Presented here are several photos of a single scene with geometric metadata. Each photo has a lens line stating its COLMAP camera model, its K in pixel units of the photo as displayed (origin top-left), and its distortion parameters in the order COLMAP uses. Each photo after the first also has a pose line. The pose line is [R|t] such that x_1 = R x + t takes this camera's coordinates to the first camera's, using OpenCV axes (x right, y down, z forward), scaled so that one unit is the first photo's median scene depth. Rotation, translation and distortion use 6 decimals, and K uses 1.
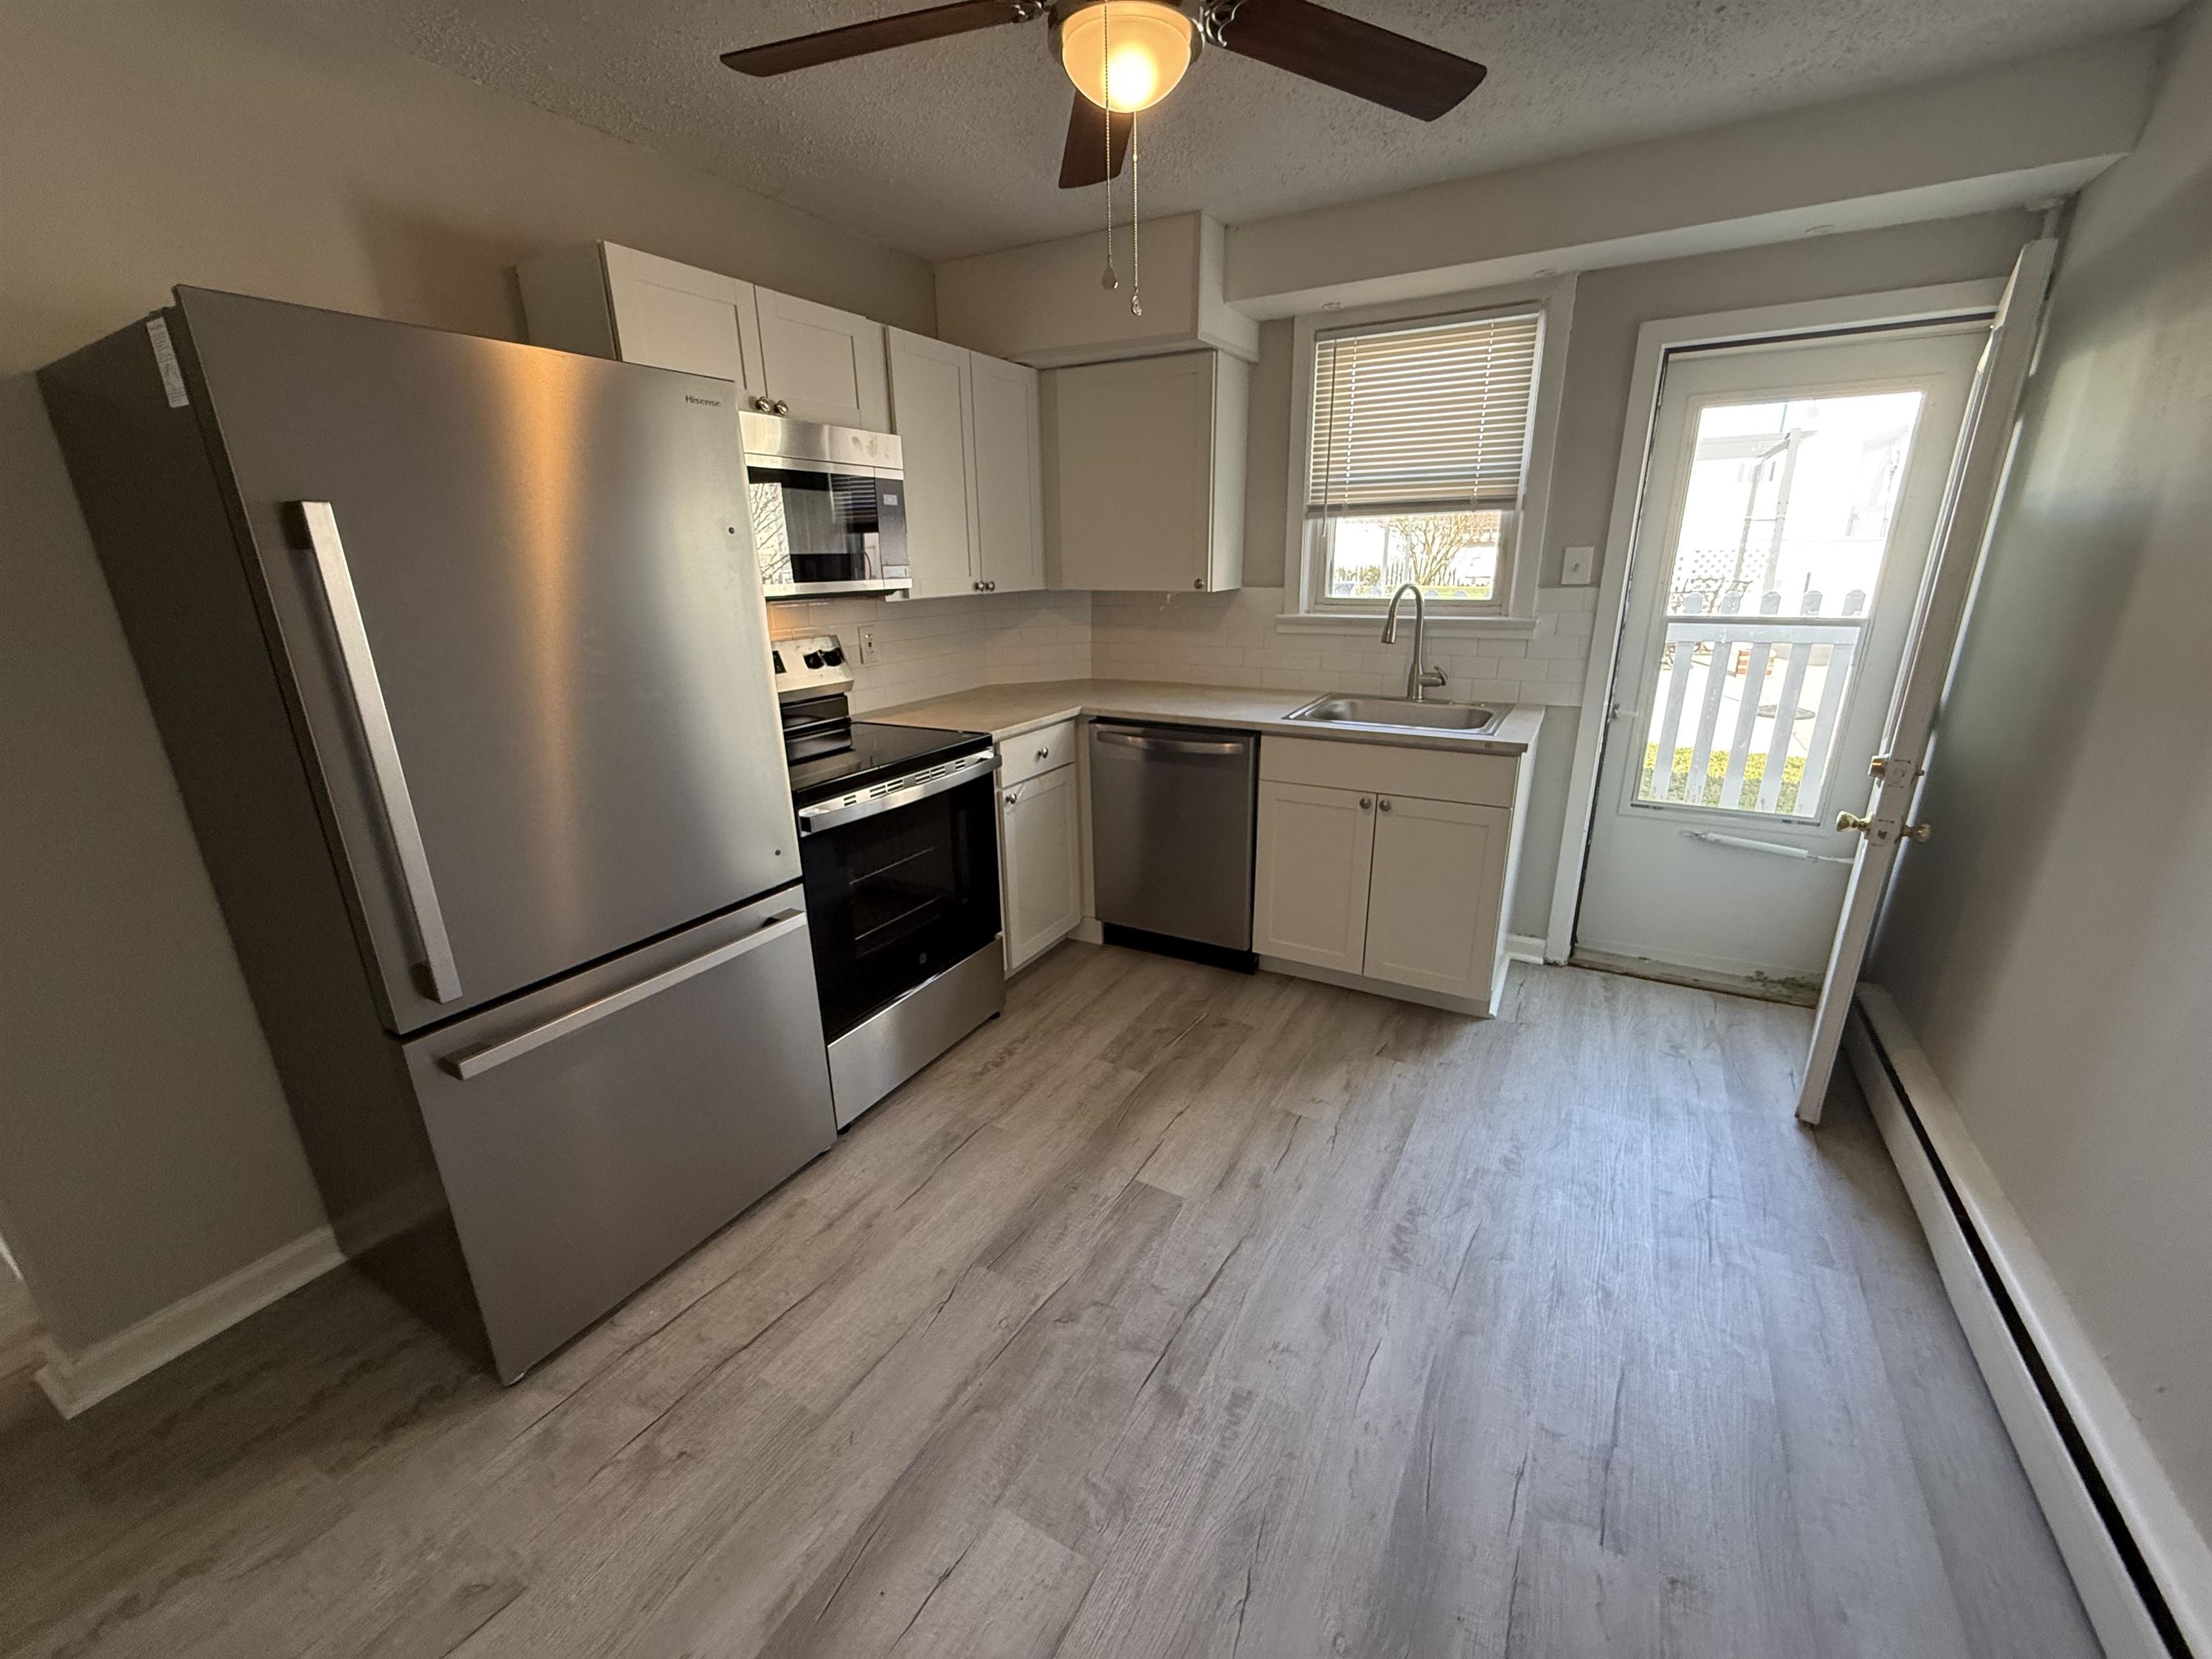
lens RADIAL K [[883.8, 0, 1103.2], [0, 883.8, 834.9], [0, 0, 1]] dist [-0.005283, 0.000664]
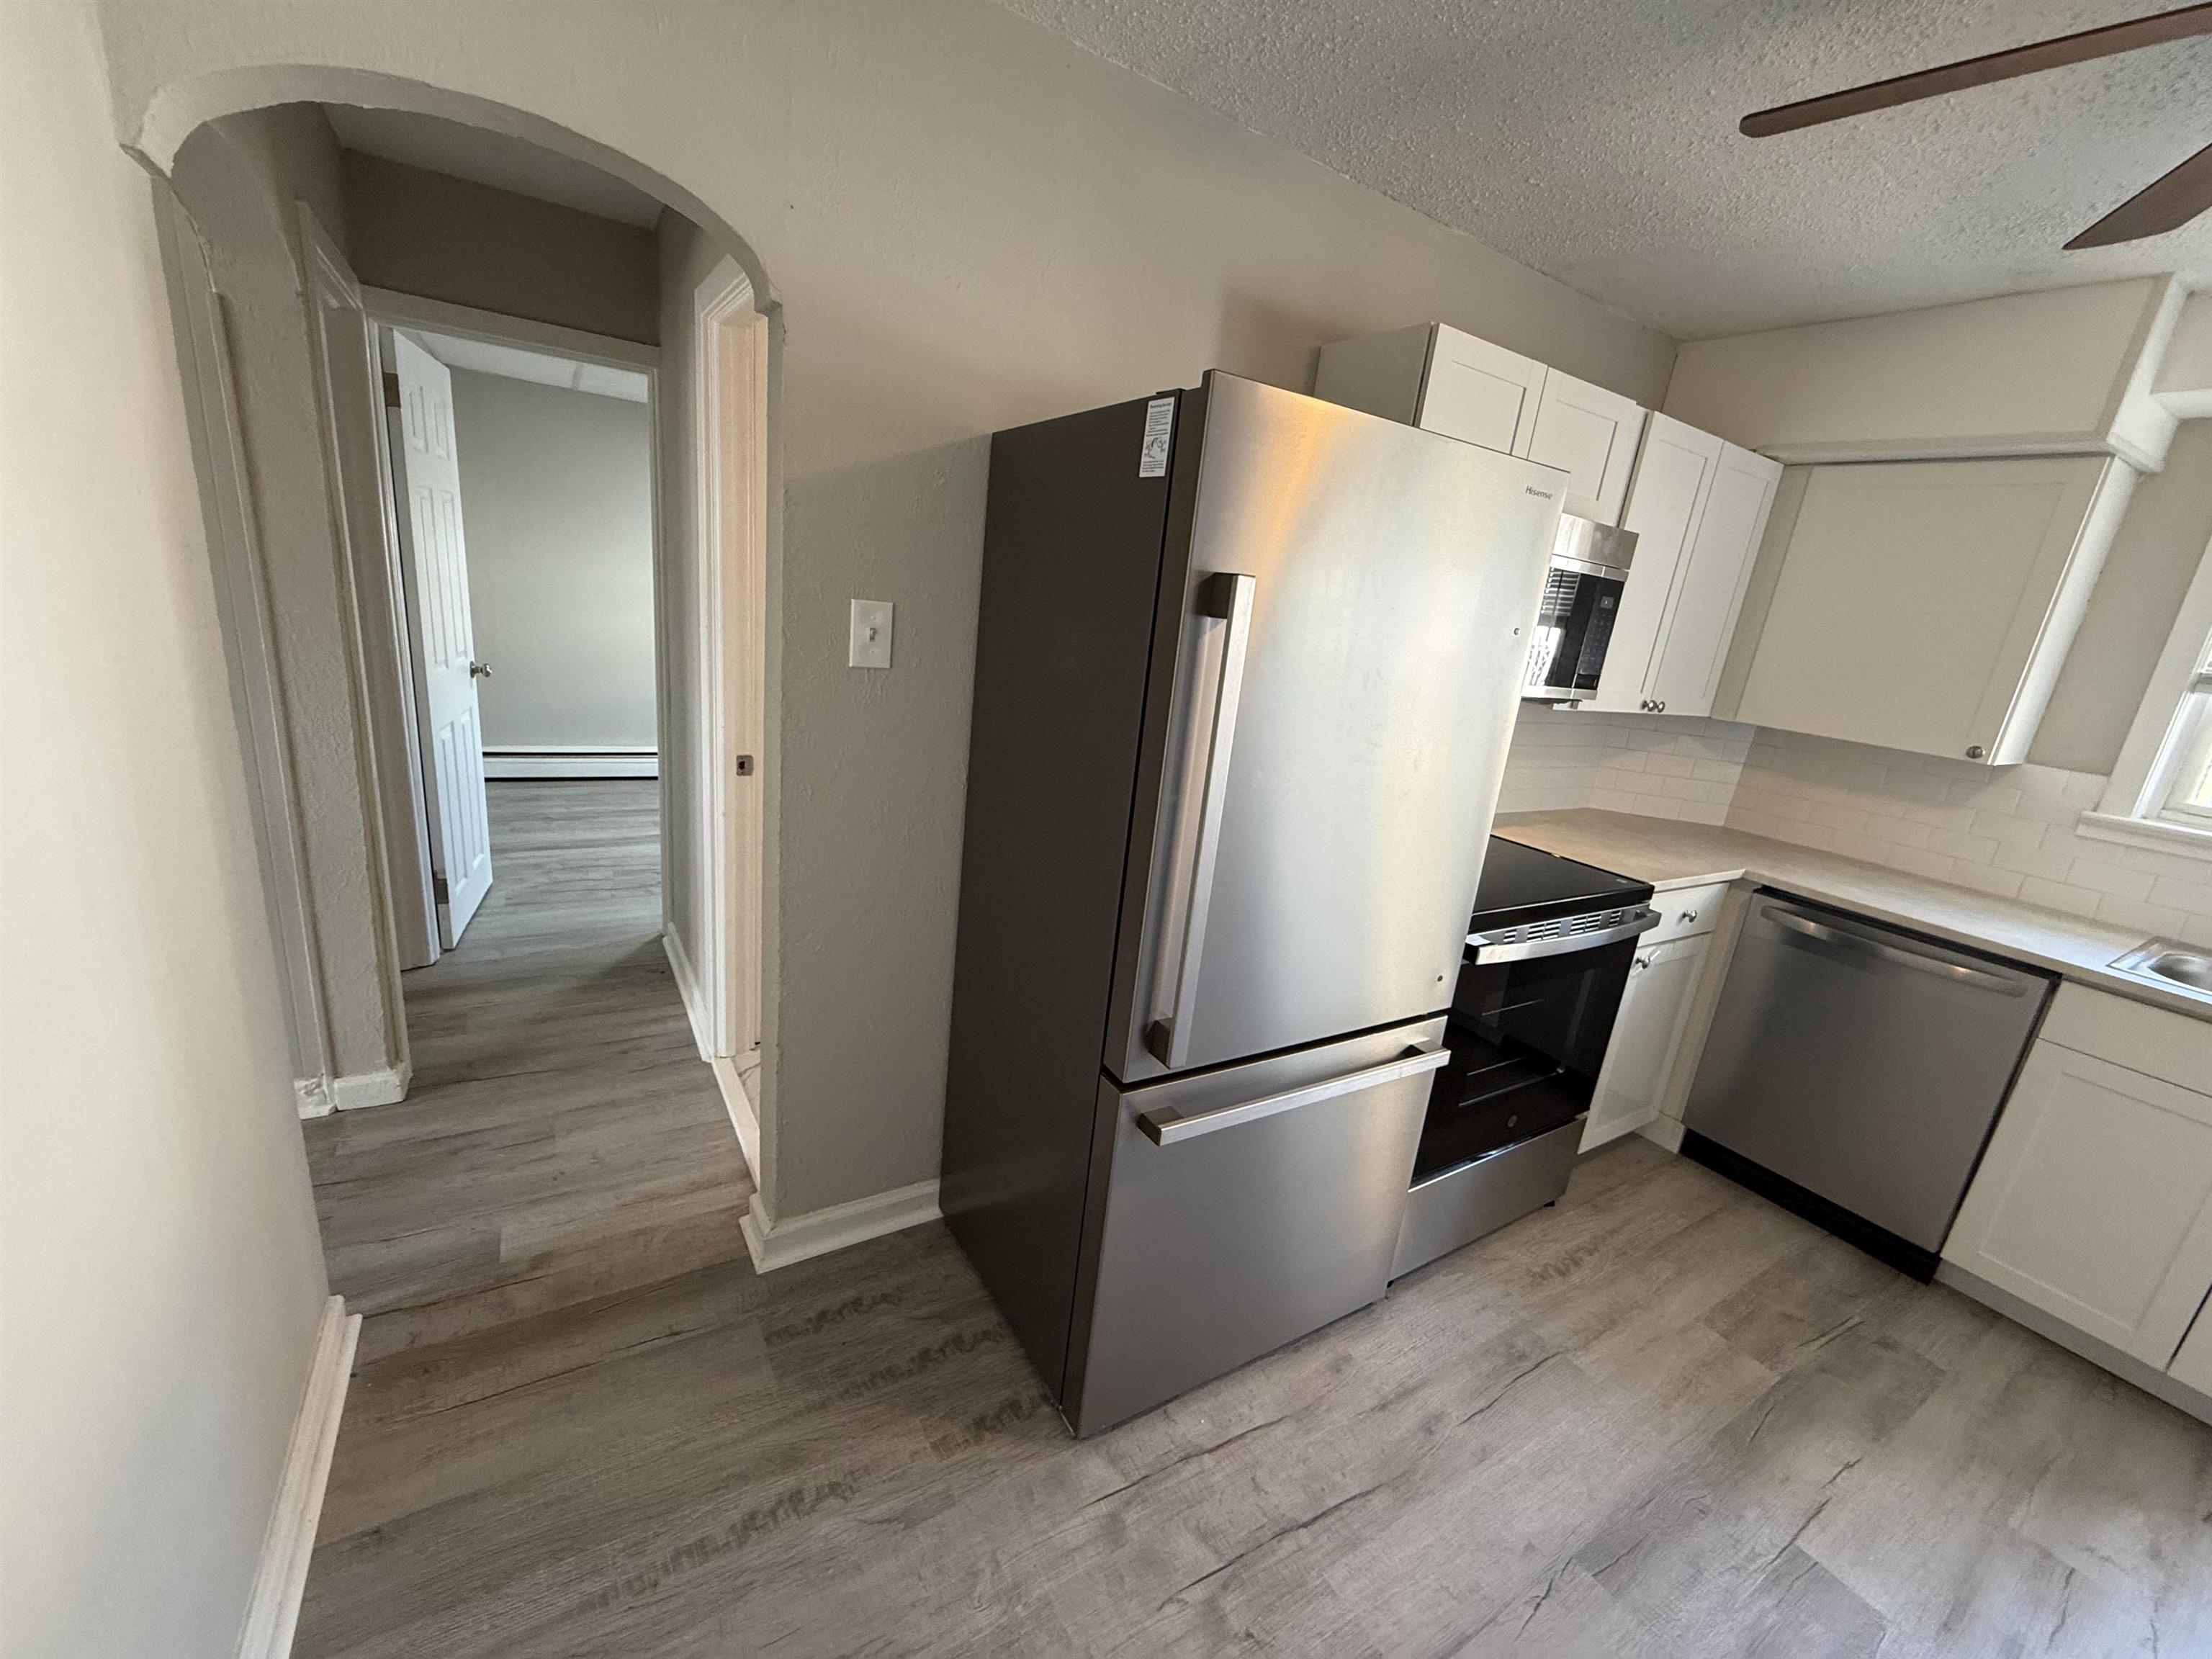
lens RADIAL K [[883.8, 0, 1093.2], [0, 883.8, 832.2], [0, 0, 1]] dist [-0.005283, 0.000664]
pose [[0.868308, 0.236250, -0.436149, -0.278410], [-0.264463, 0.964387, -0.004123, -0.022650], [0.419643, 0.118925, 0.899865, 0.024409]]
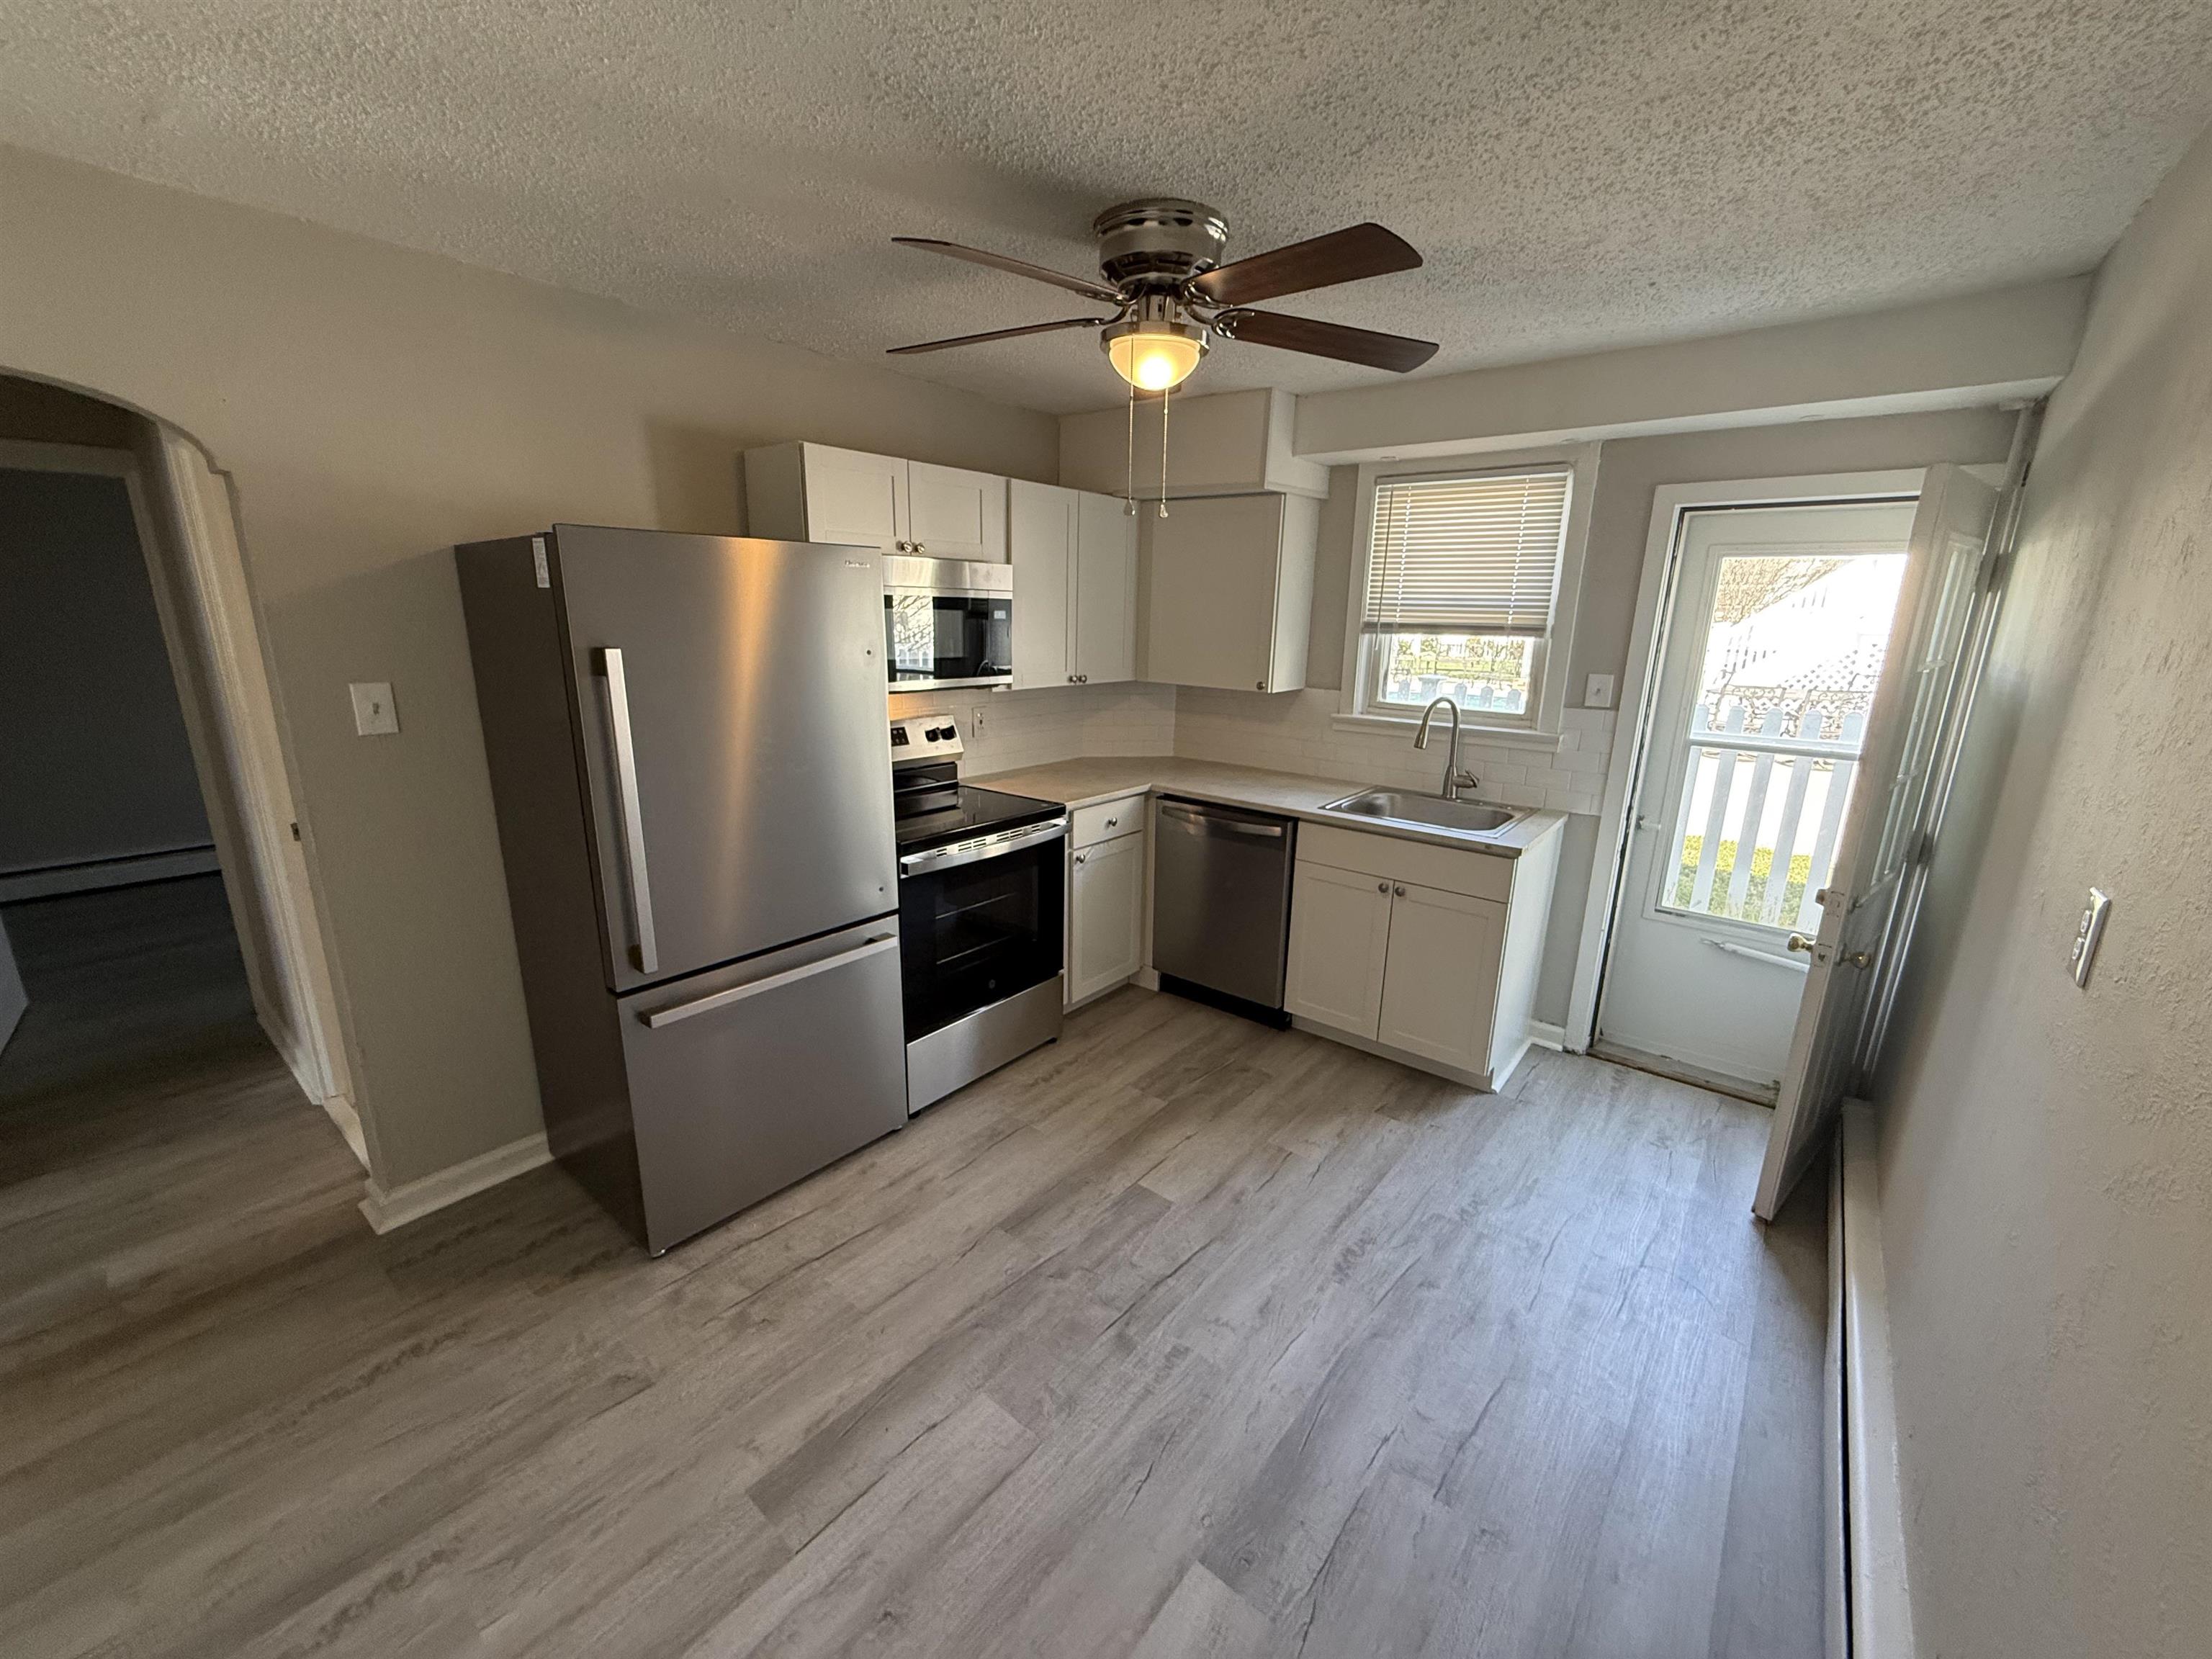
lens RADIAL K [[883.8, 0, 1100.5], [0, 883.8, 833.7], [0, 0, 1]] dist [-0.005283, 0.000664]
pose [[0.985520, 0.075627, -0.151761, 0.127578], [-0.084426, 0.995052, -0.052384, -0.018404], [0.147049, 0.064438, 0.987028, -0.222445]]
